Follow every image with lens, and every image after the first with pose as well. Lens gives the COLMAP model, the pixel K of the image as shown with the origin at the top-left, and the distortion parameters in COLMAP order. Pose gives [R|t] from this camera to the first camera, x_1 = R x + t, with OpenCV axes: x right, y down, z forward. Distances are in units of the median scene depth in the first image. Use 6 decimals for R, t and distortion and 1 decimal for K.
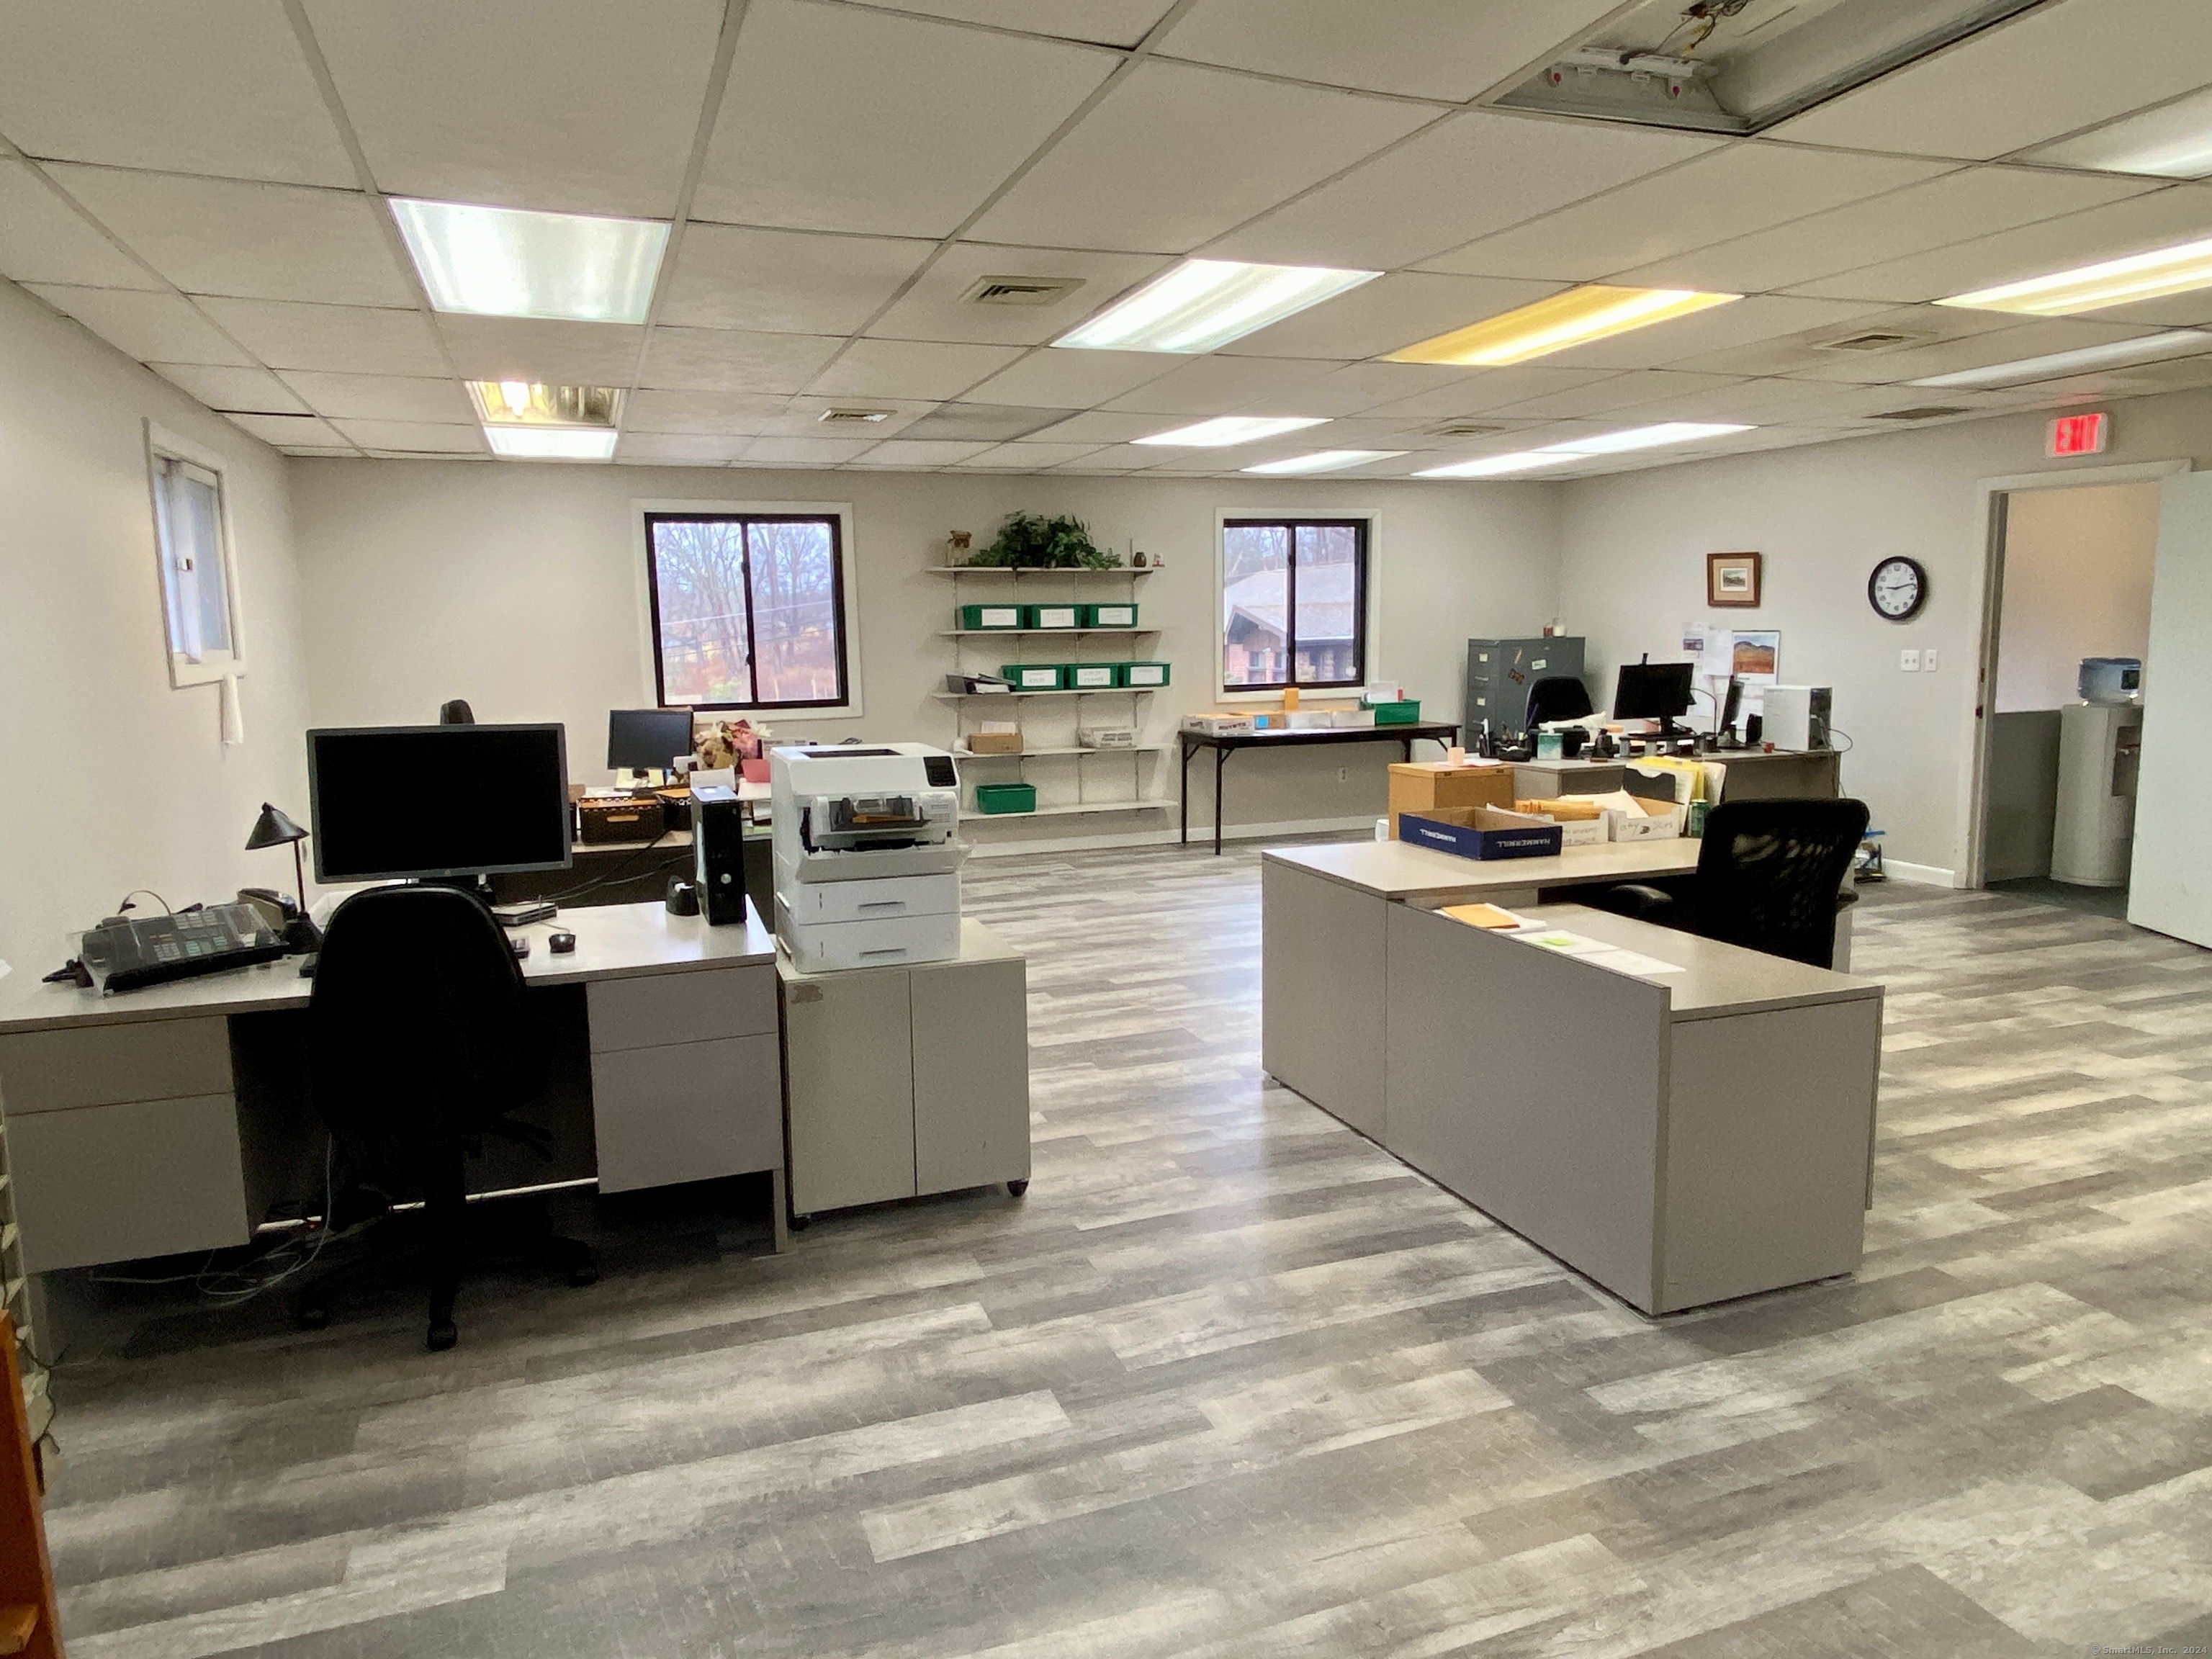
lens RADIAL K [[1431.2, 0, 1105.7], [0, 1431.2, 827.6], [0, 0, 1]] dist [0.029783, -0.035150]
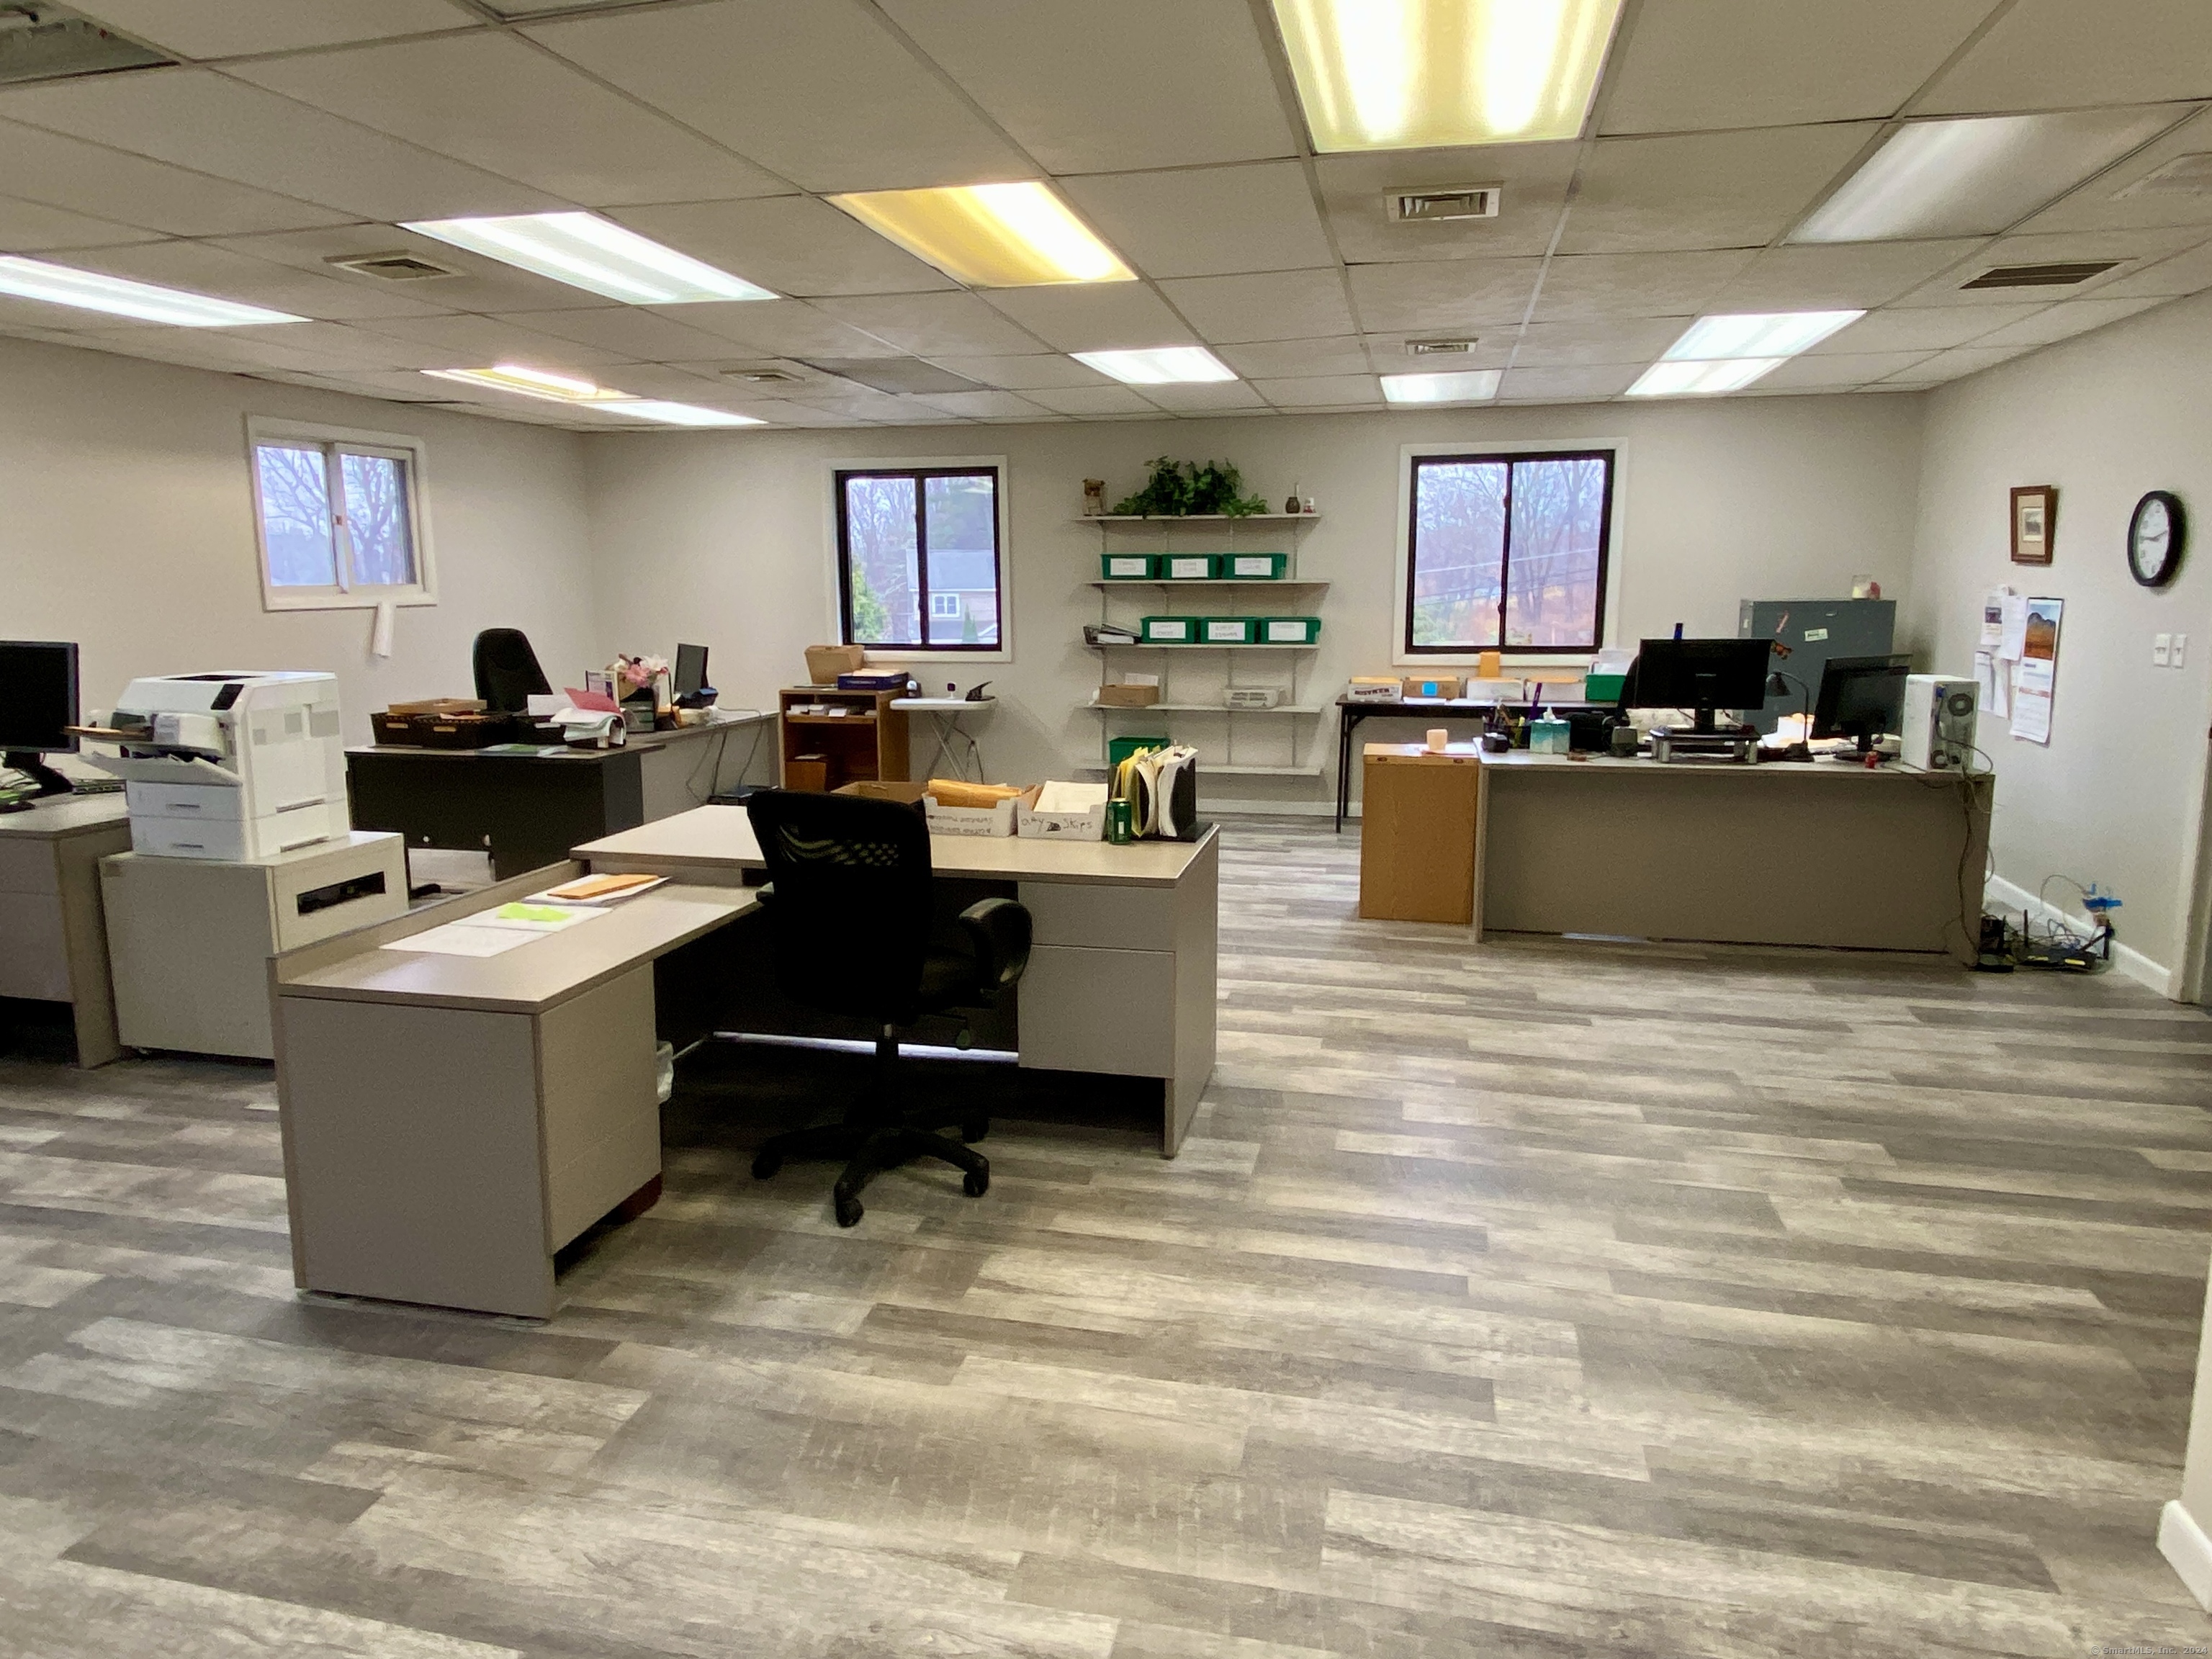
lens RADIAL K [[1431.2, 0, 1105.2], [0, 1431.2, 824.1], [0, 0, 1]] dist [0.029783, -0.035150]
pose [[0.838070, 0.107026, -0.534962, 0.784339], [-0.088733, 0.994252, 0.059905, -0.049111], [0.538299, -0.002736, 0.842750, 0.276002]]
